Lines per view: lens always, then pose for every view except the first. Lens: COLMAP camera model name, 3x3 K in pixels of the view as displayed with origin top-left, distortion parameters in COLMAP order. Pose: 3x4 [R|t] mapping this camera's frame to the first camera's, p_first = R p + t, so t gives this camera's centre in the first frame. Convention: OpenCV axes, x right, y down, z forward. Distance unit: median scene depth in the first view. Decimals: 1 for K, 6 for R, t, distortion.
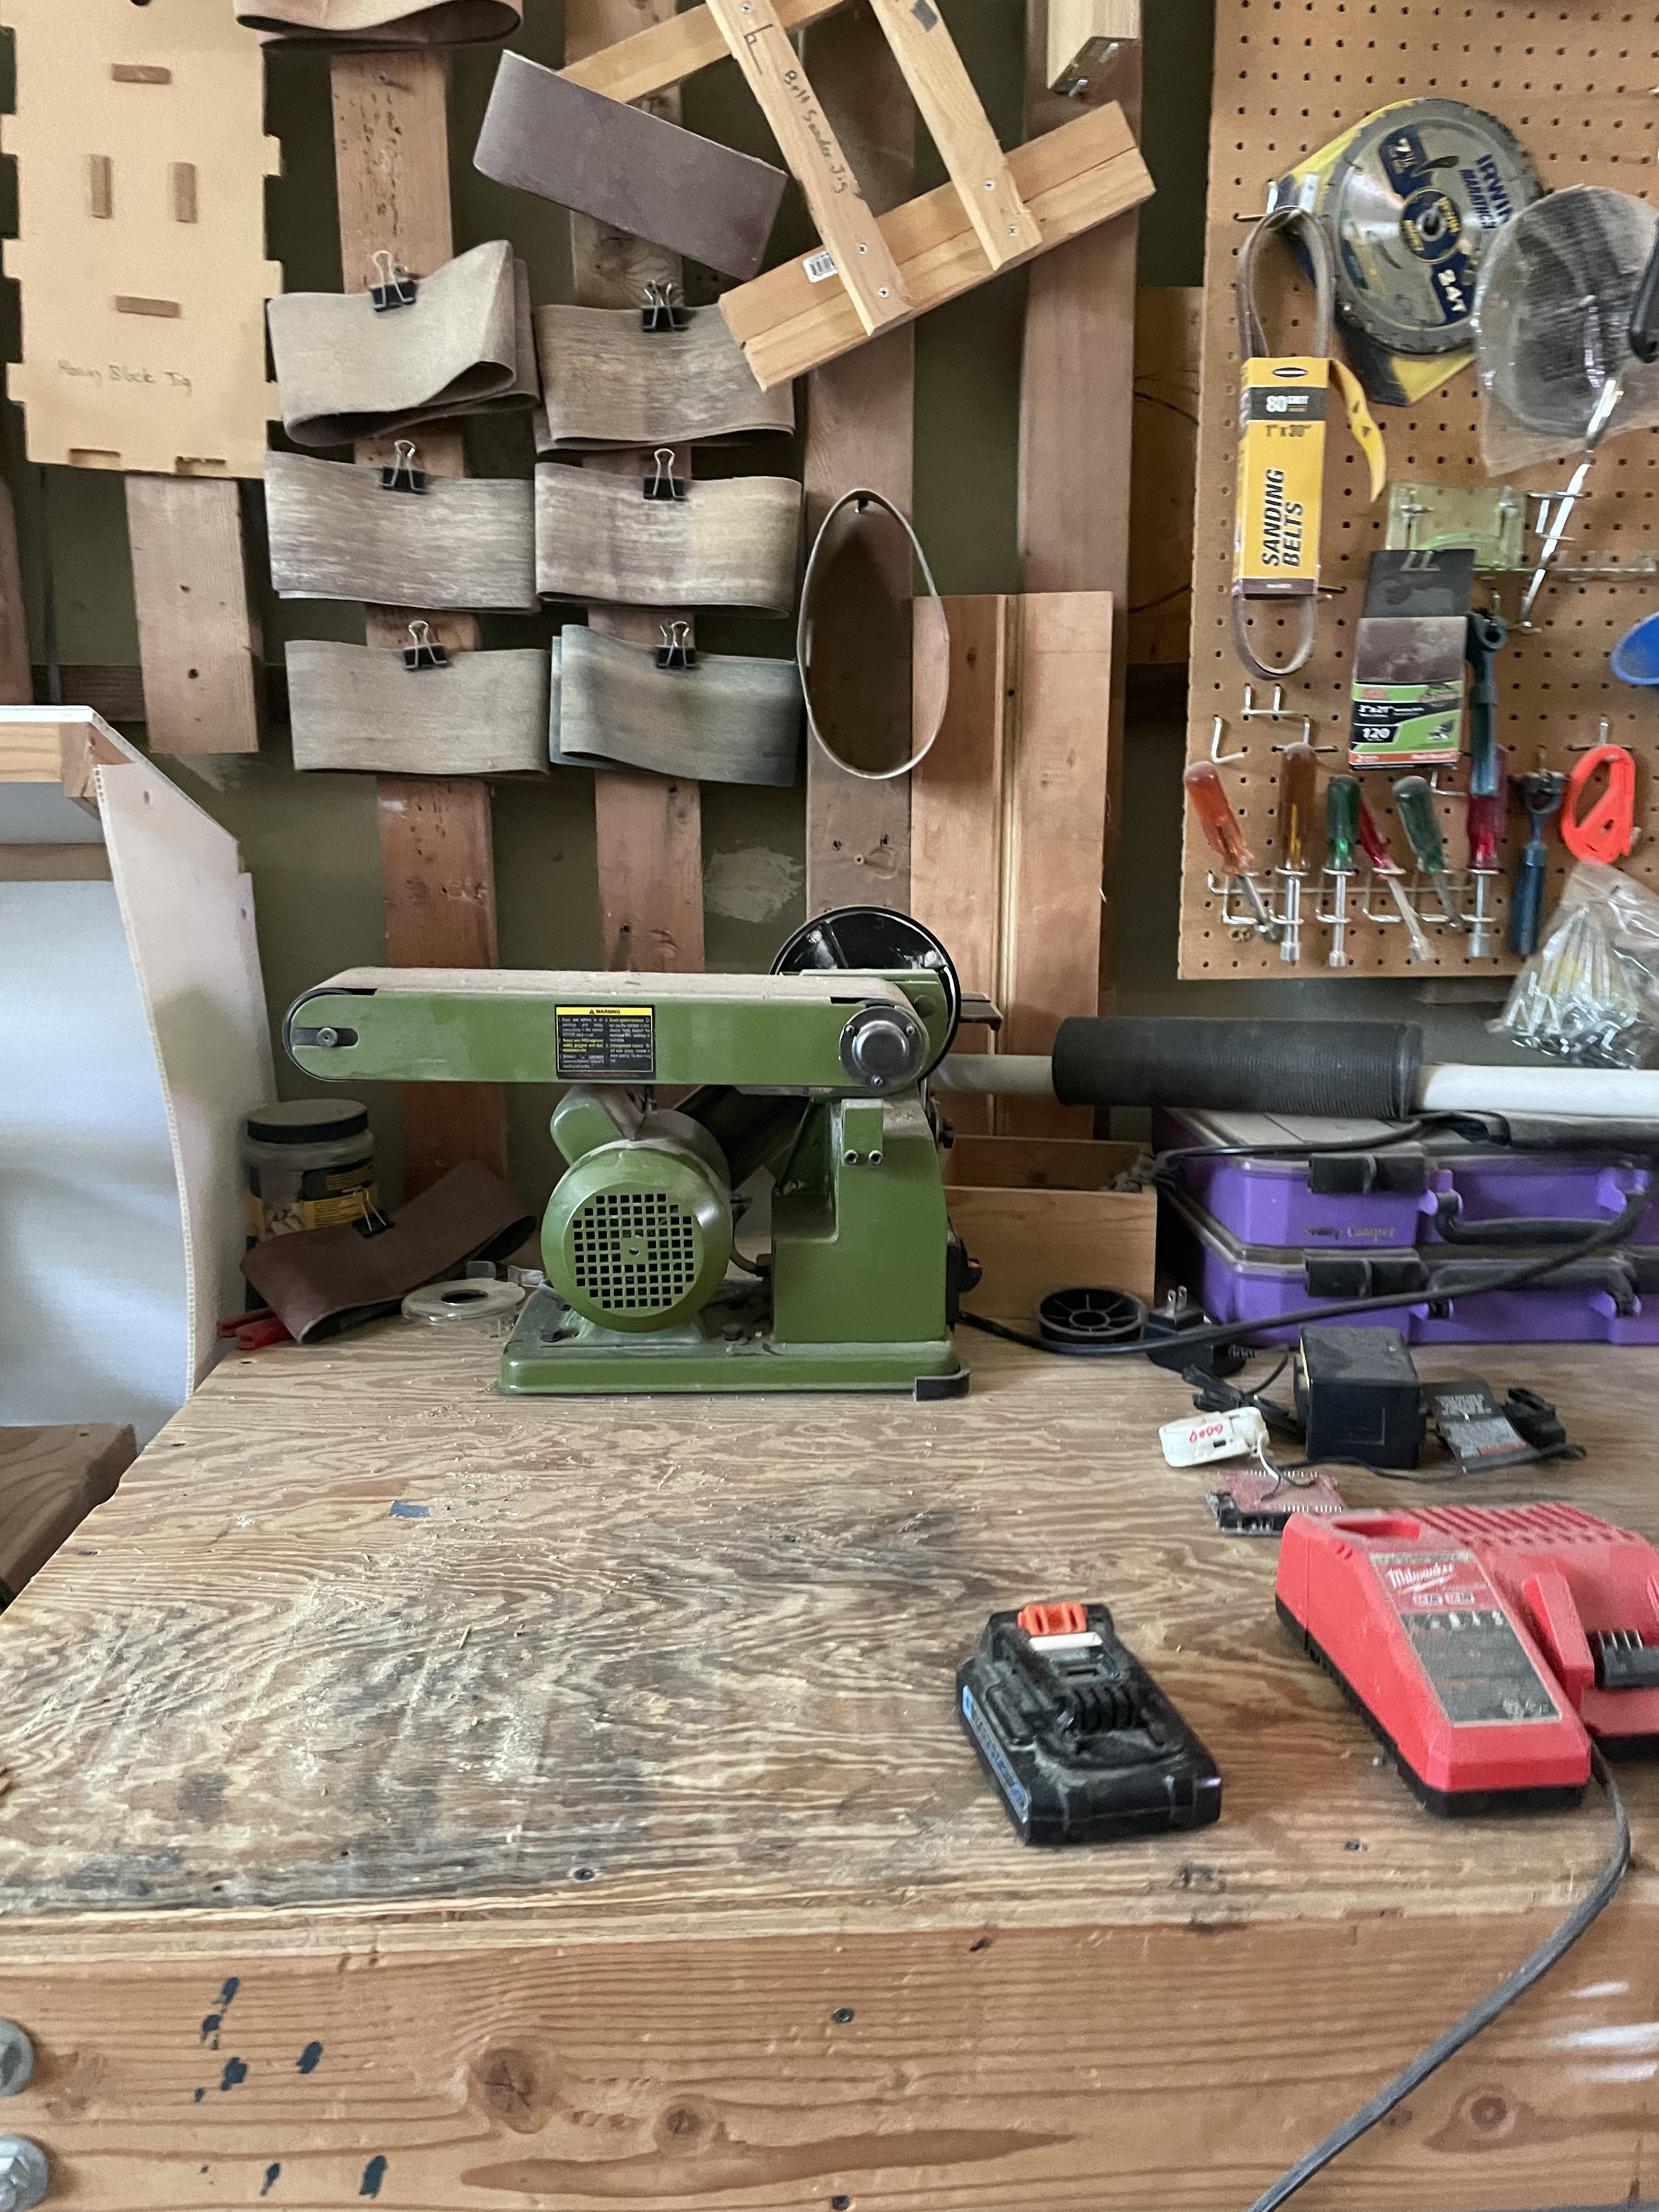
lens RADIAL K [[1647.2, 0, 827.5], [0, 1647.2, 1119.7], [0, 0, 1]] dist [0.049456, -0.069778]
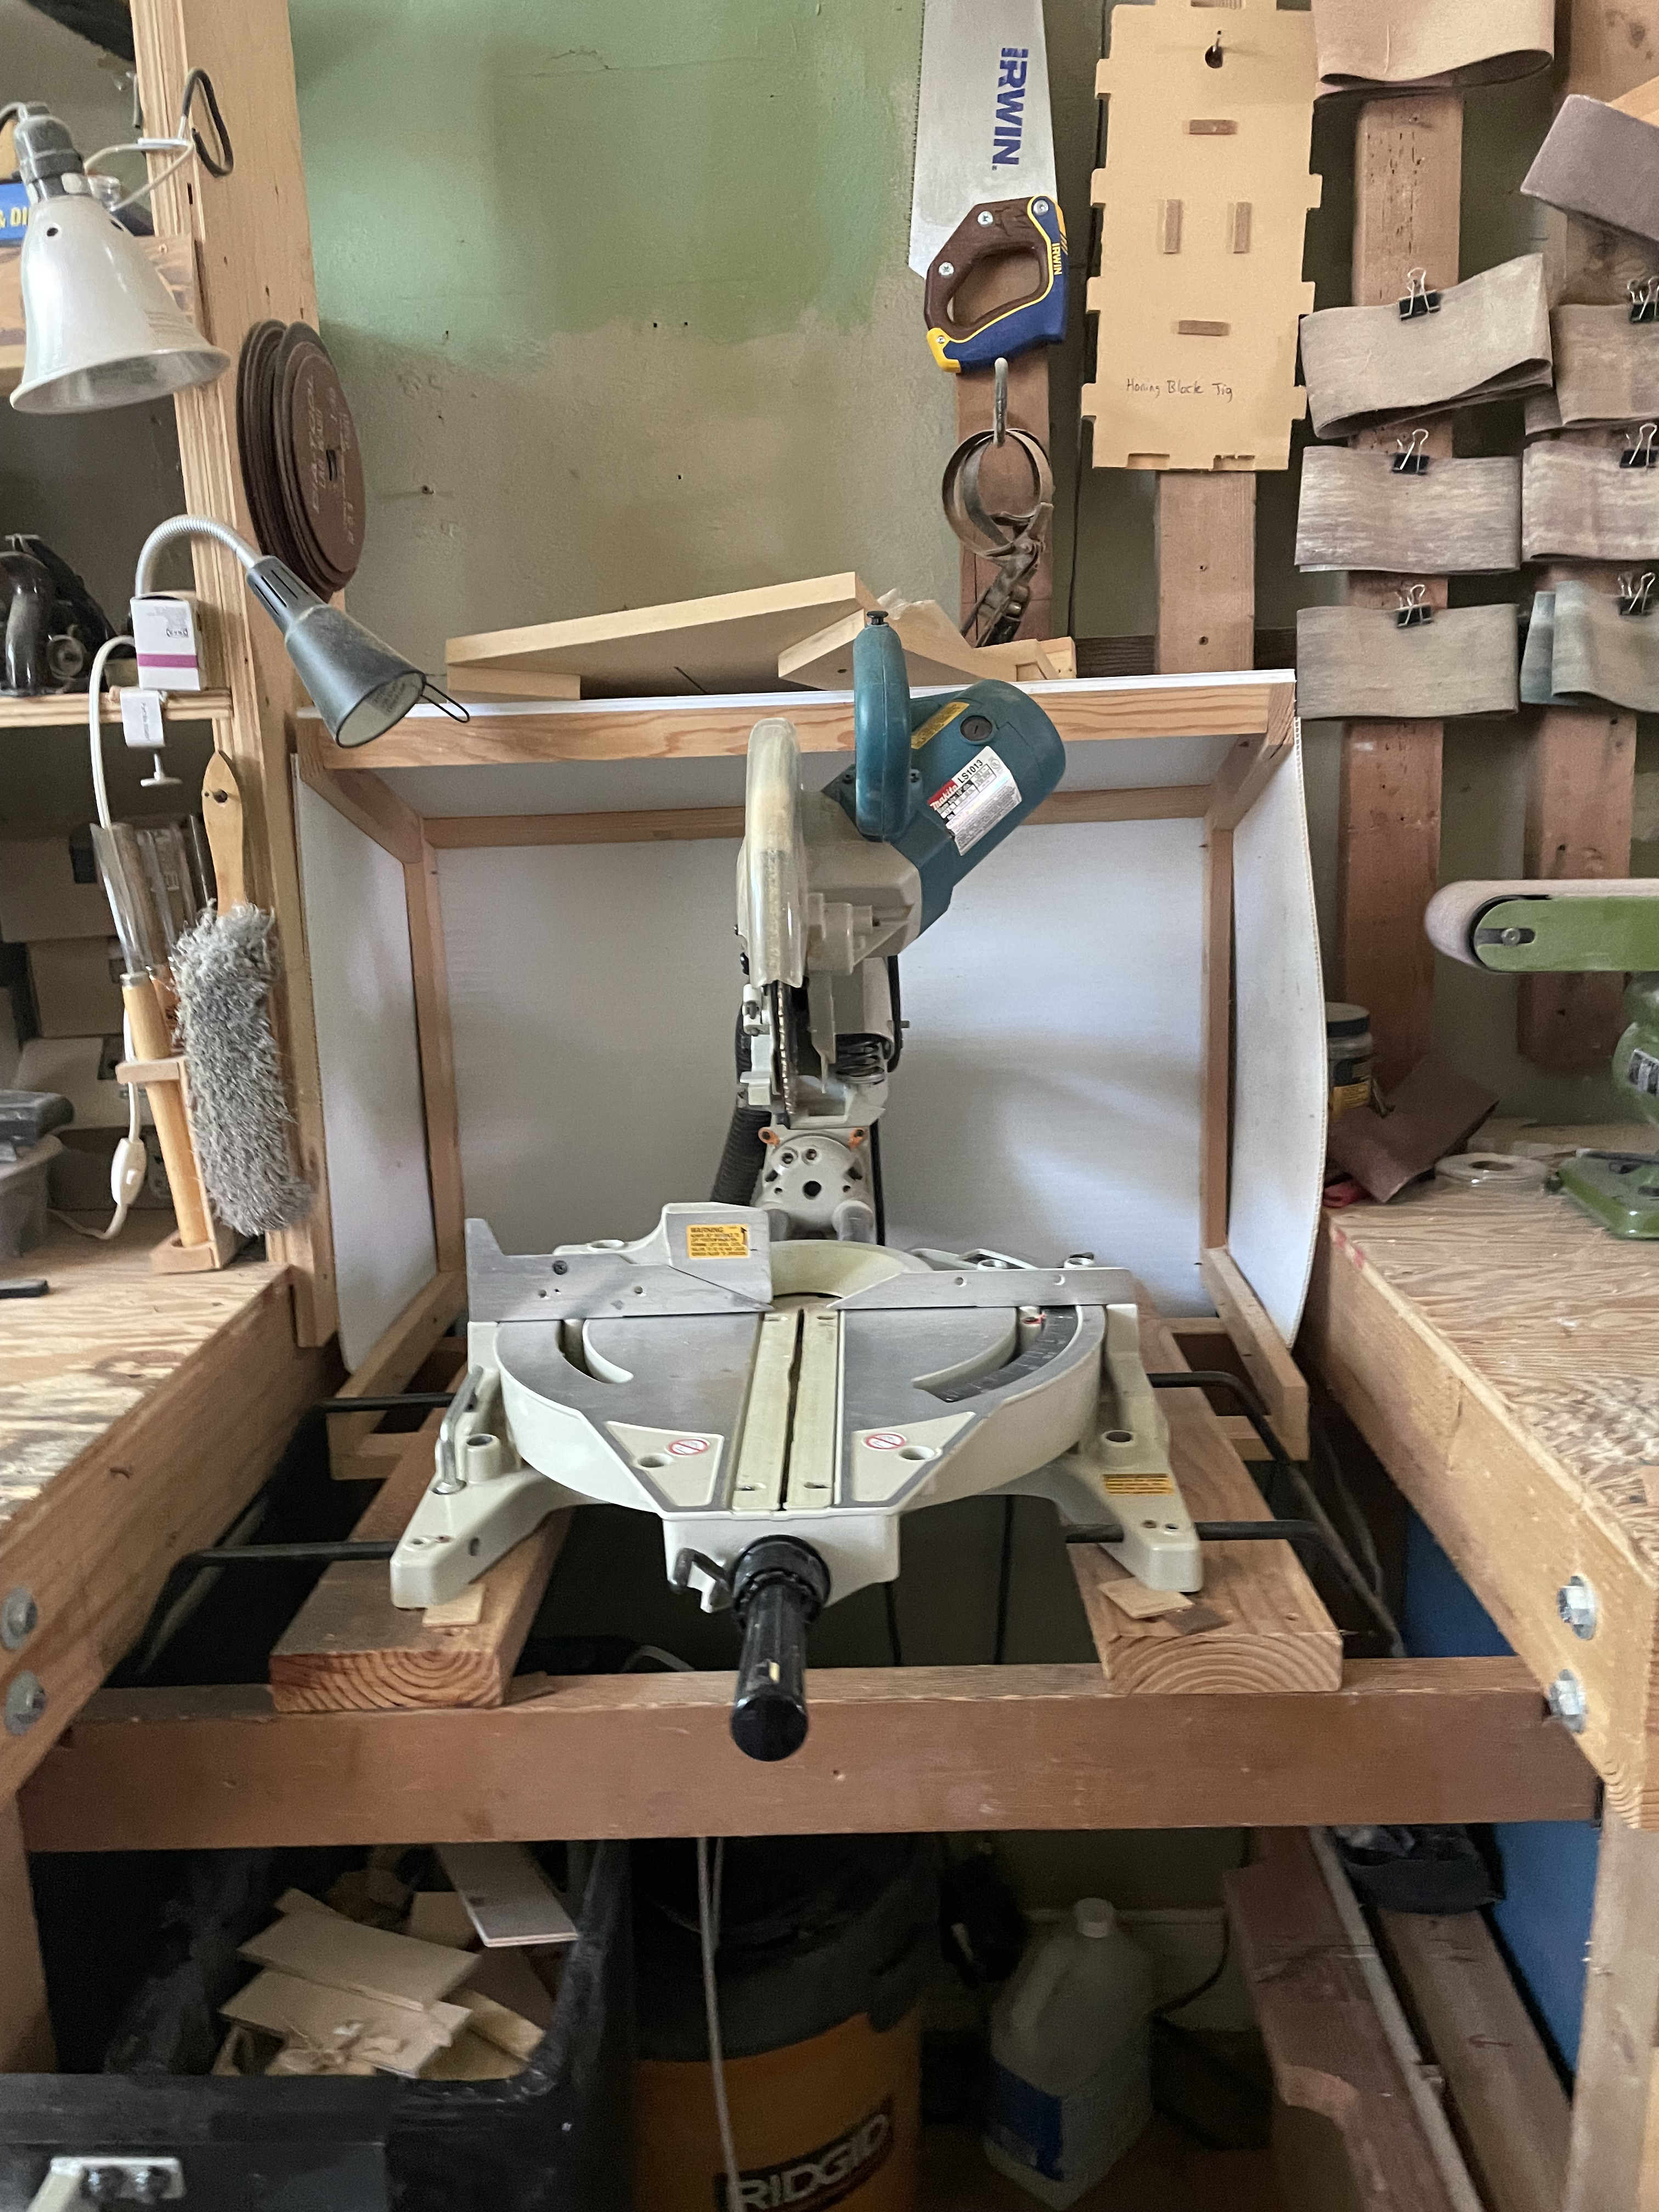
lens RADIAL K [[1647.2, 0, 820.3], [0, 1647.2, 1094.6], [0, 0, 1]] dist [0.049456, -0.069778]
pose [[0.995136, -0.015536, -0.097279, -0.560772], [0.016768, 0.999789, 0.011864, 0.034678], [0.097074, -0.013438, 0.995186, -0.201143]]
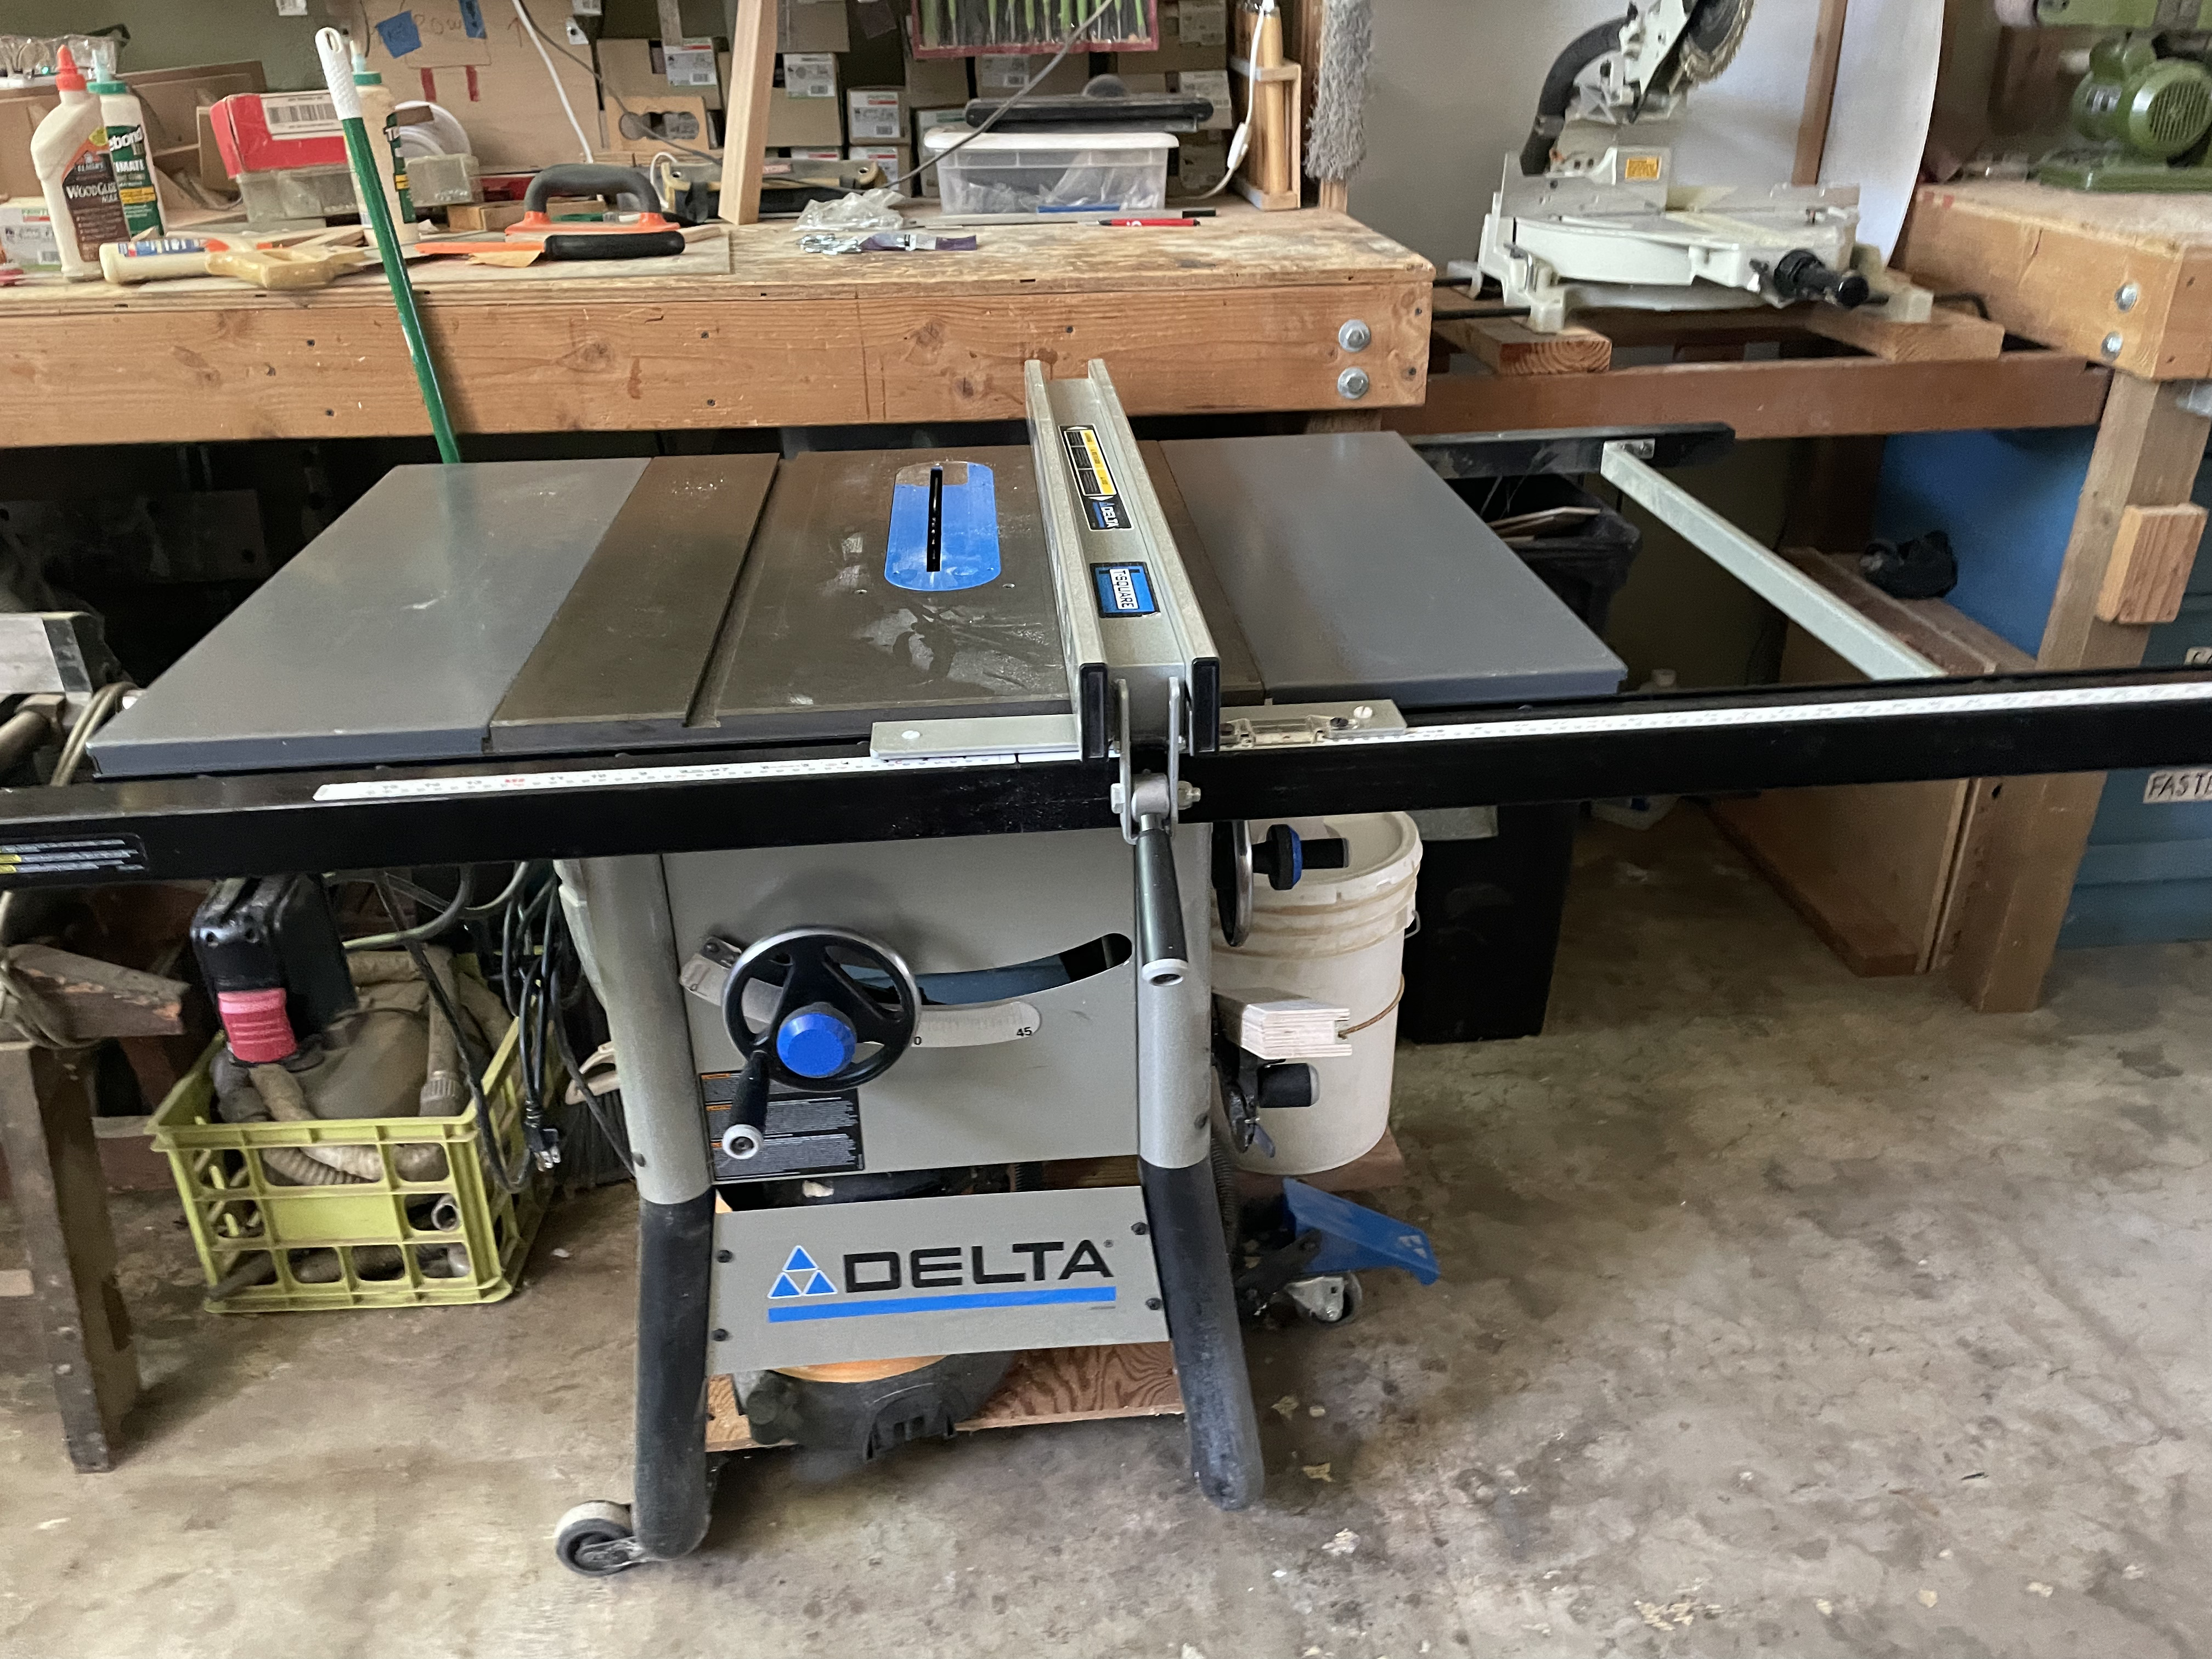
lens RADIAL K [[1647.2, 0, 1106.9], [0, 1647.2, 836.4], [0, 0, 1]] dist [0.049456, -0.069778]
pose [[0.999363, -0.022846, 0.027405, -1.300034], [0.014780, 0.964183, 0.264826, 0.321262], [-0.032473, -0.264252, 0.963907, -1.049301]]
